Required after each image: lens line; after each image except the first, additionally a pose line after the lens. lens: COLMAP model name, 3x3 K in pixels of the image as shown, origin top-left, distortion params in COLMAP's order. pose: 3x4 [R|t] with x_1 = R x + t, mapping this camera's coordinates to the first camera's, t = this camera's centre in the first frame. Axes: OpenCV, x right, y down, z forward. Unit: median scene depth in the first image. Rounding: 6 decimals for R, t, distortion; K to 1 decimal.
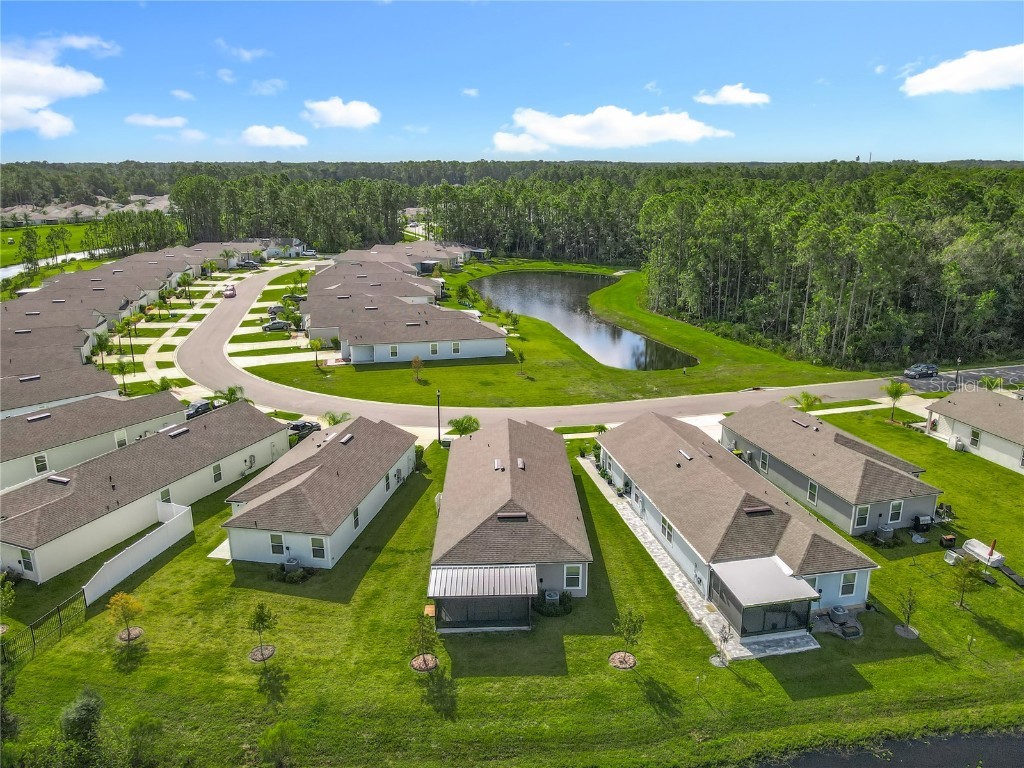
lens RADIAL K [[785.7, 0, 523.6], [0, 785.7, 347.3], [0, 0, 1]] dist [-0.007564, -0.000632]
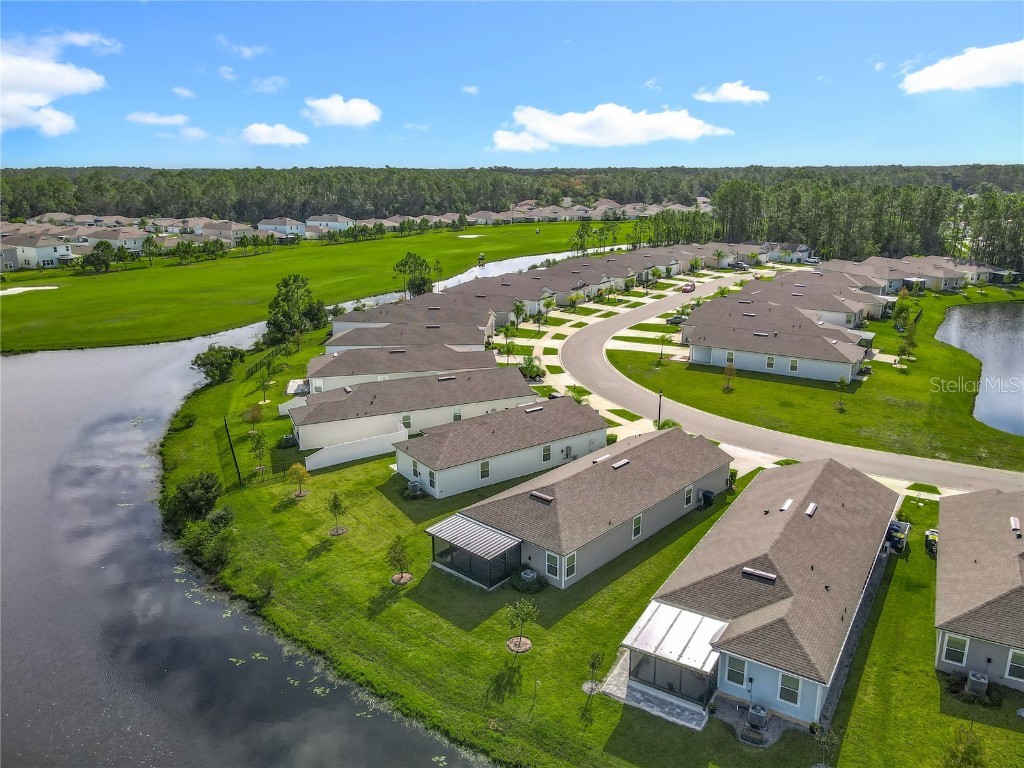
lens RADIAL K [[778.5, 0, 527.7], [0, 778.5, 387.1], [0, 0, 1]] dist [0.012847, 0.010659]
pose [[0.710548, 0.189397, -0.677680, 0.677380], [-0.159495, 0.981378, 0.107043, -0.046637], [0.685334, 0.032027, 0.727524, 0.205323]]
